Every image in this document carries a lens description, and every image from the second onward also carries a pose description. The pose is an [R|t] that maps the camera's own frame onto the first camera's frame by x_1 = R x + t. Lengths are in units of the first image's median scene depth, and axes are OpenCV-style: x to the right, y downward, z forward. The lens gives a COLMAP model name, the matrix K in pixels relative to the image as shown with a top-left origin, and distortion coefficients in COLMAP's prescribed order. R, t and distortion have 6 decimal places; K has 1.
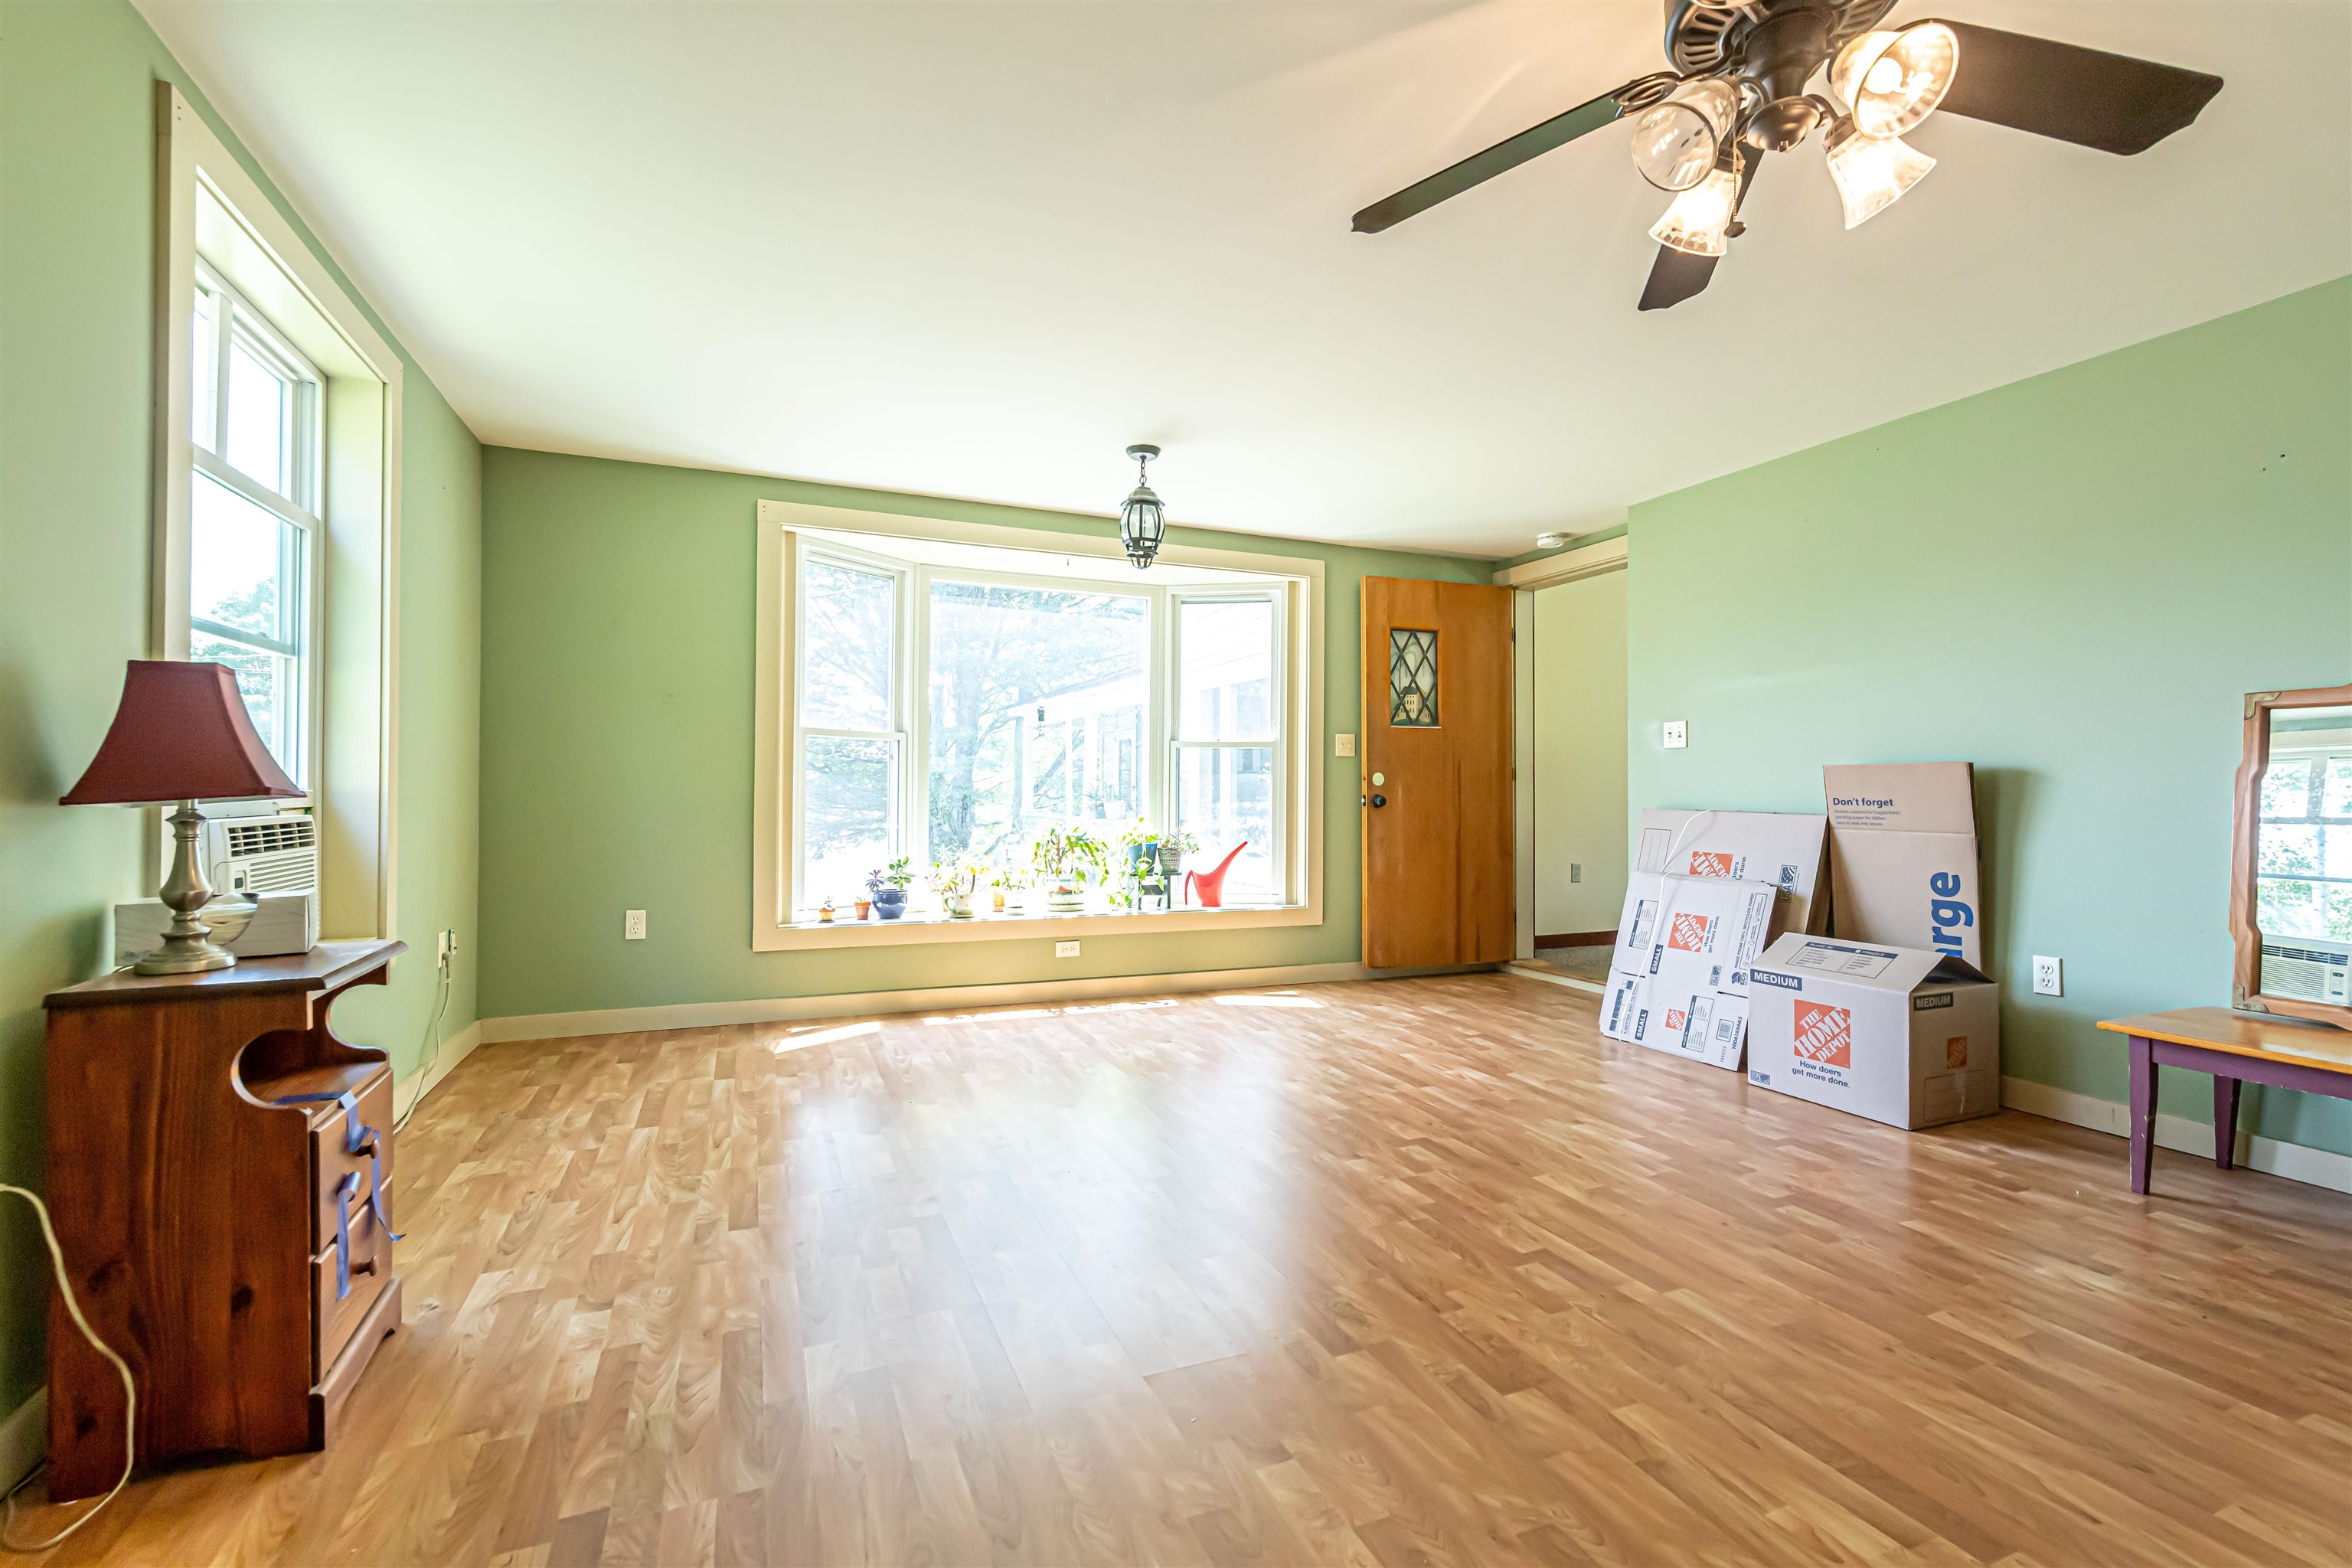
lens RADIAL K [[1018.2, 0, 1169.6], [0, 1018.2, 781.0], [0, 0, 1]] dist [0.001135, -0.000533]
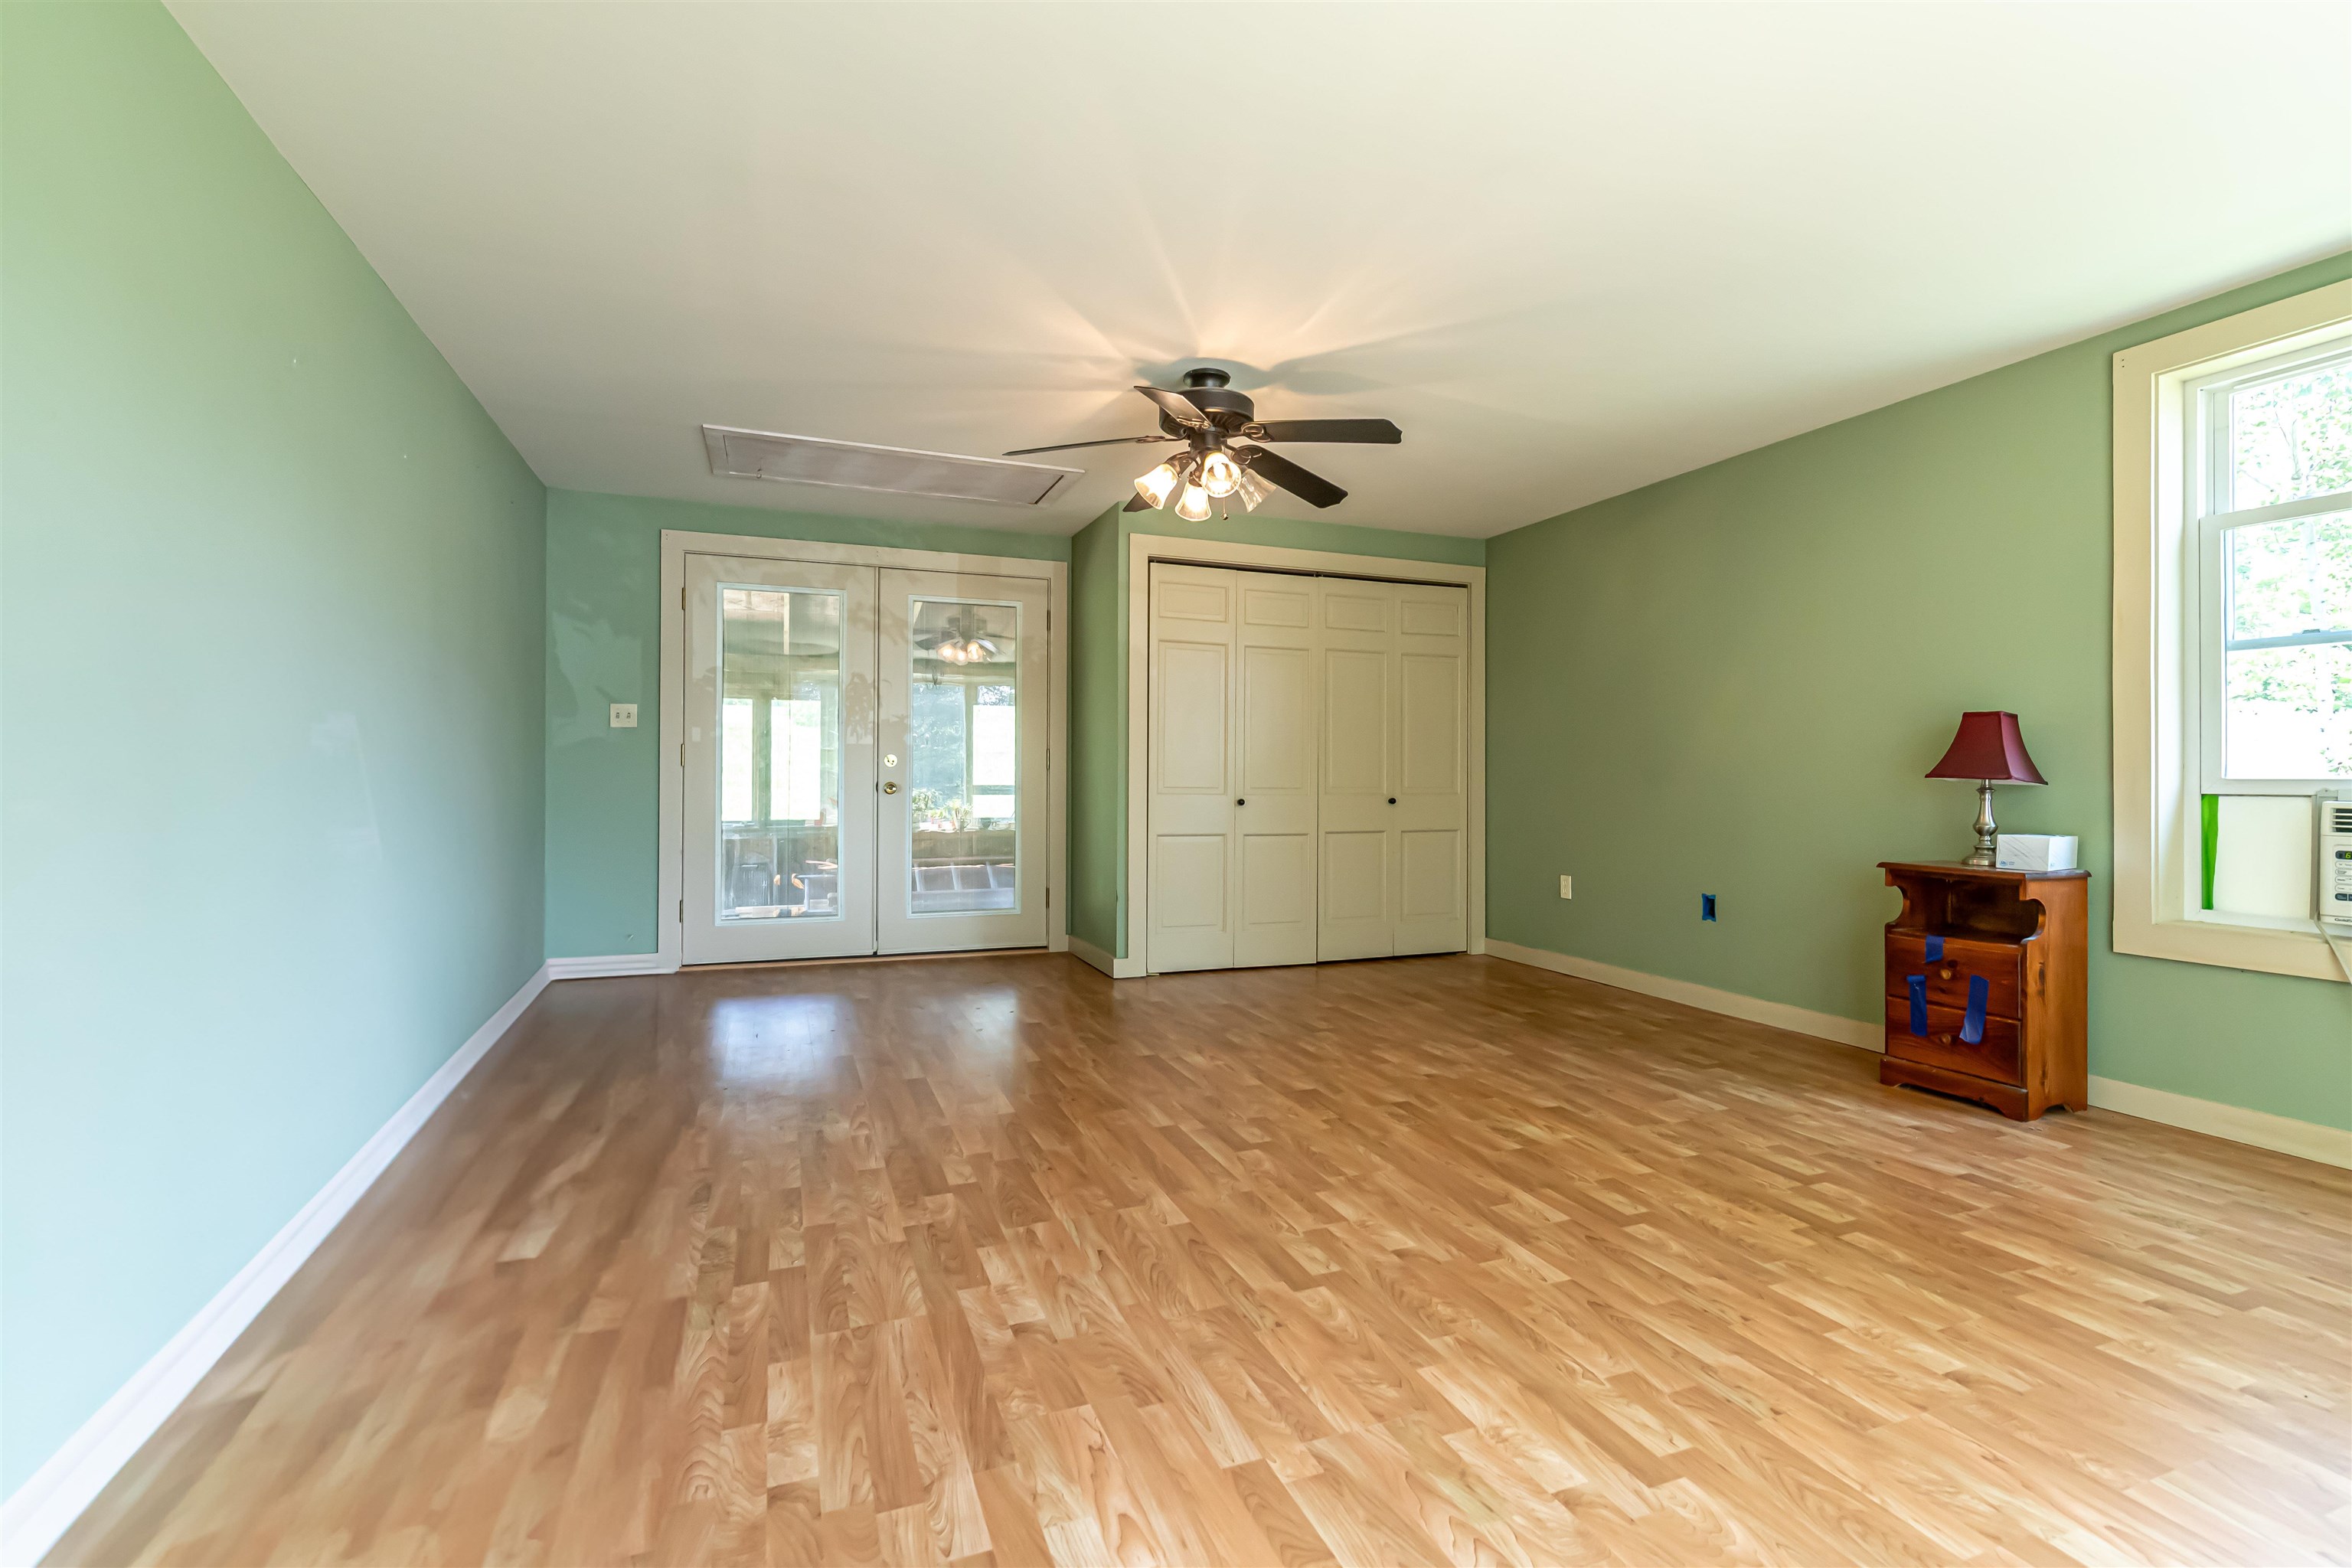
lens RADIAL K [[1034.3, 0, 1163.1], [0, 1034.3, 770.8], [0, 0, 1]] dist [0.006521, -0.008503]
pose [[-0.999591, -0.009916, 0.026819, 0.231493], [-0.010294, 0.999849, -0.014015, 0.017811], [-0.026676, -0.014286, -0.999542, 1.203489]]
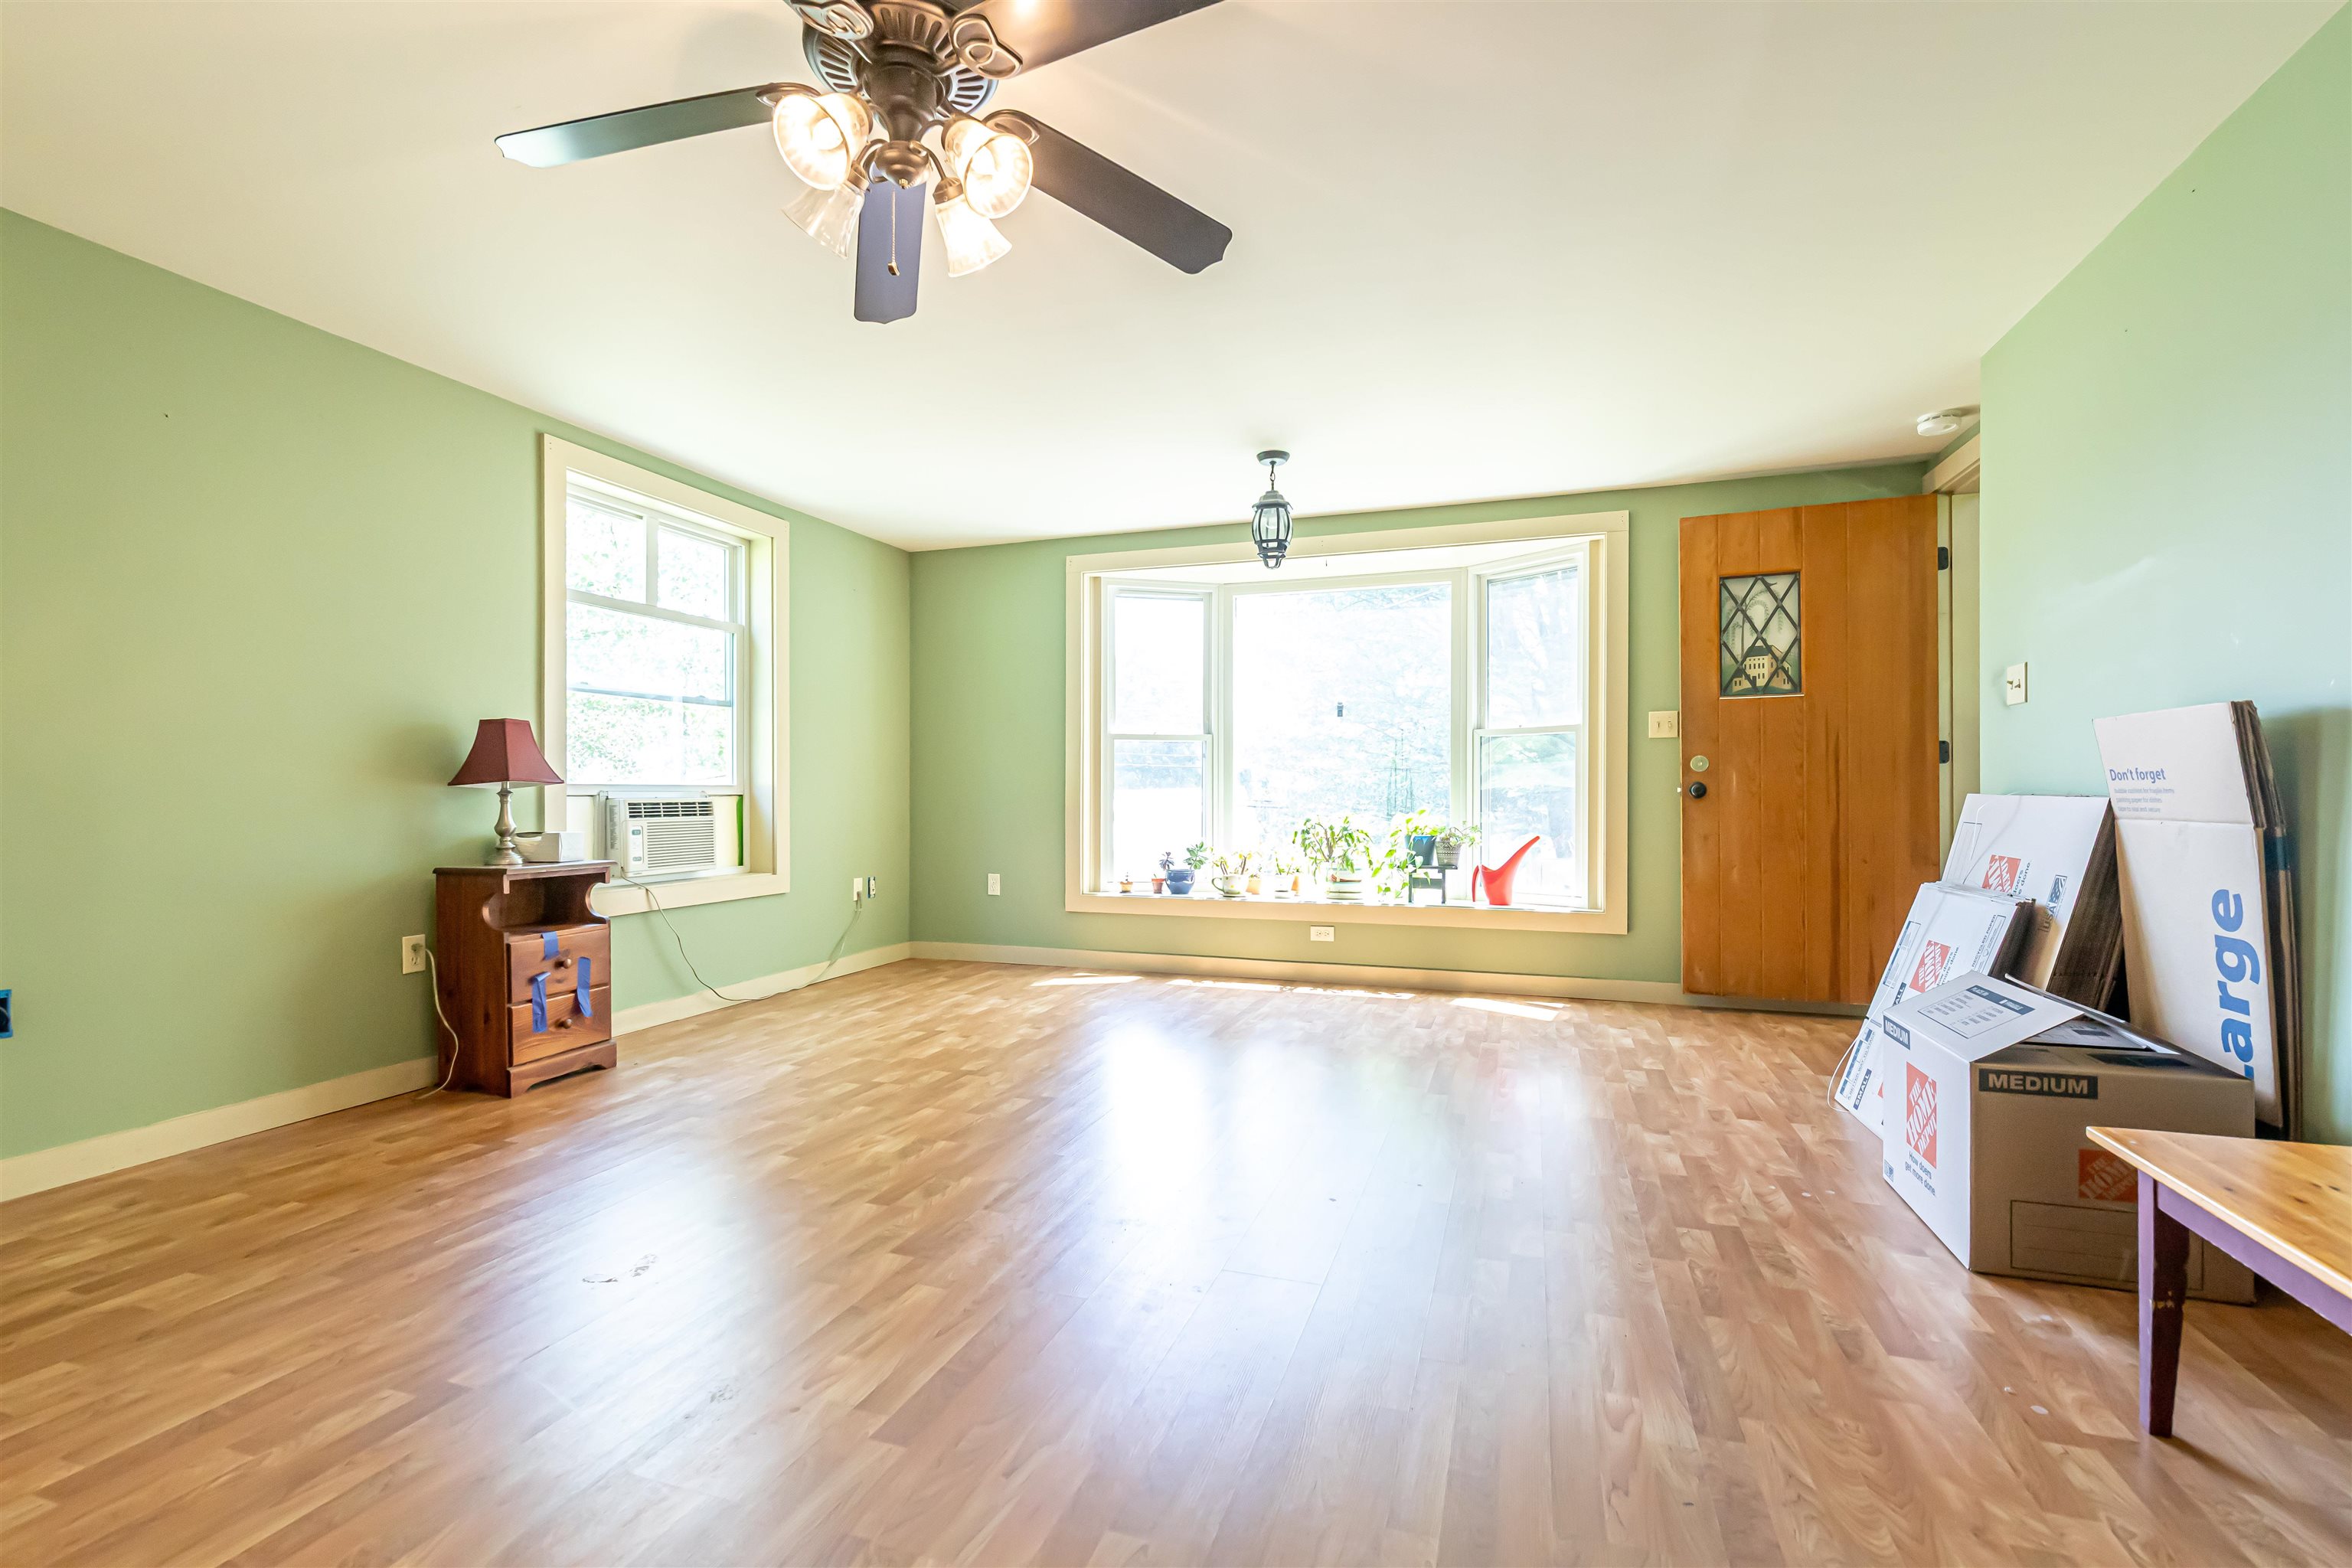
lens RADIAL K [[1031.8, 0, 1167.0], [0, 1031.8, 793.3], [0, 0, 1]] dist [0.006210, -0.004836]
pose [[0.748782, -0.009144, -0.662754, 0.578592], [0.012826, 0.999918, 0.000695, 0.021260], [0.662693, -0.009021, 0.748837, 0.120306]]
